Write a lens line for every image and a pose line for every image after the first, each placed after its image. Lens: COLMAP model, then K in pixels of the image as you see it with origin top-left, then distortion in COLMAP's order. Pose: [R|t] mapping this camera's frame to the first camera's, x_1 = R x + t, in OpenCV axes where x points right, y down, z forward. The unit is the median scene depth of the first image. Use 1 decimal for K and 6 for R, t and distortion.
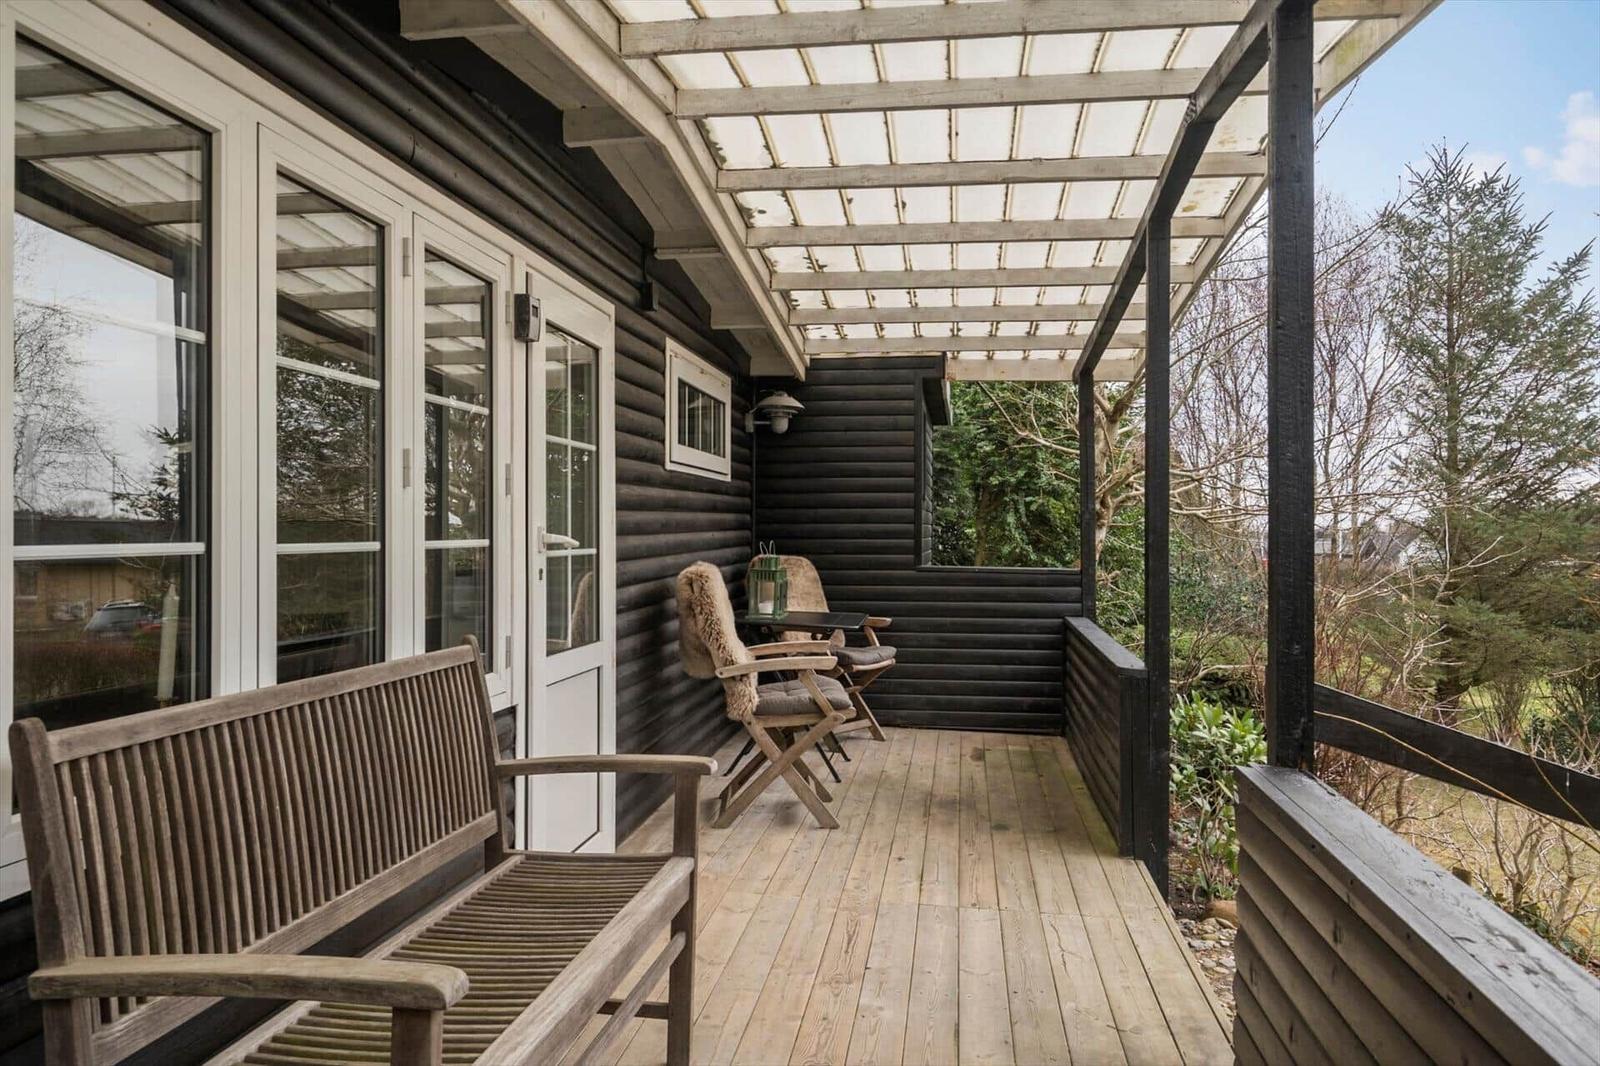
lens RADIAL K [[1195.7, 0, 803.2], [0, 1195.7, 514.3], [0, 0, 1]] dist [0.005947, 0.000921]
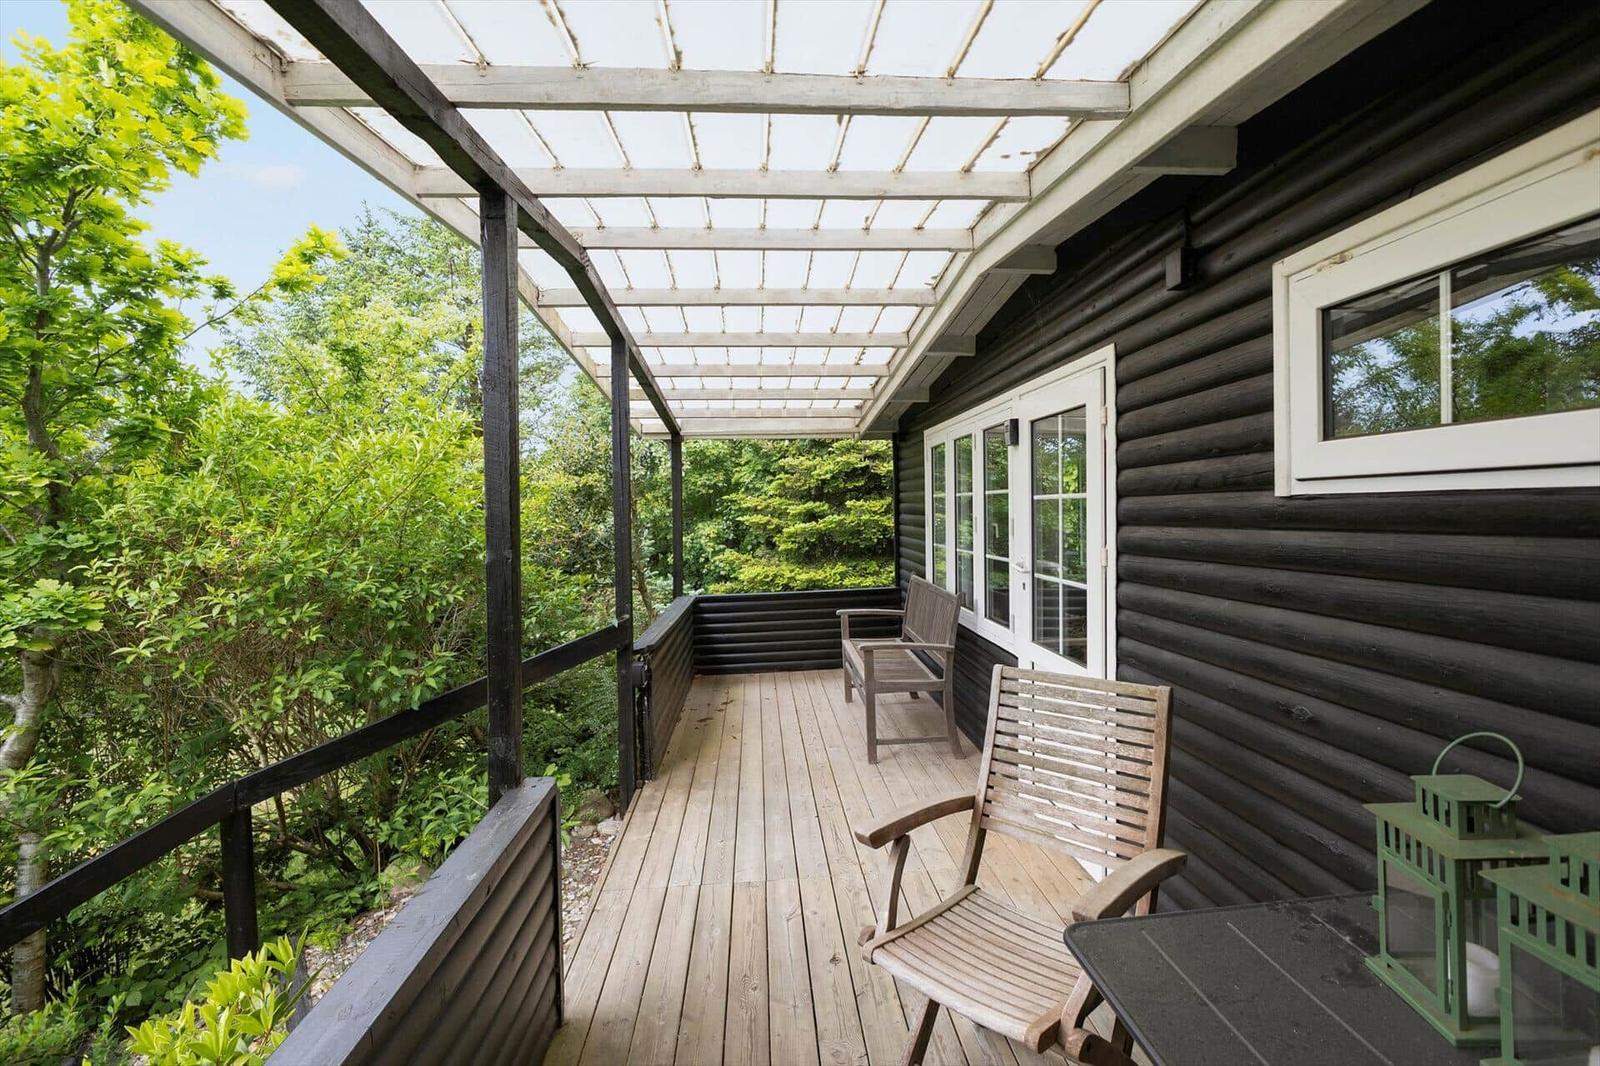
lens RADIAL K [[1195.7, 0, 803.2], [0, 1195.7, 514.3], [0, 0, 1]] dist [0.005947, 0.000921]
pose [[-0.985262, 0.012010, -0.170629, 0.270174], [0.012653, 0.999916, -0.002682, -0.040293], [0.170582, -0.004801, -0.985332, 2.015734]]
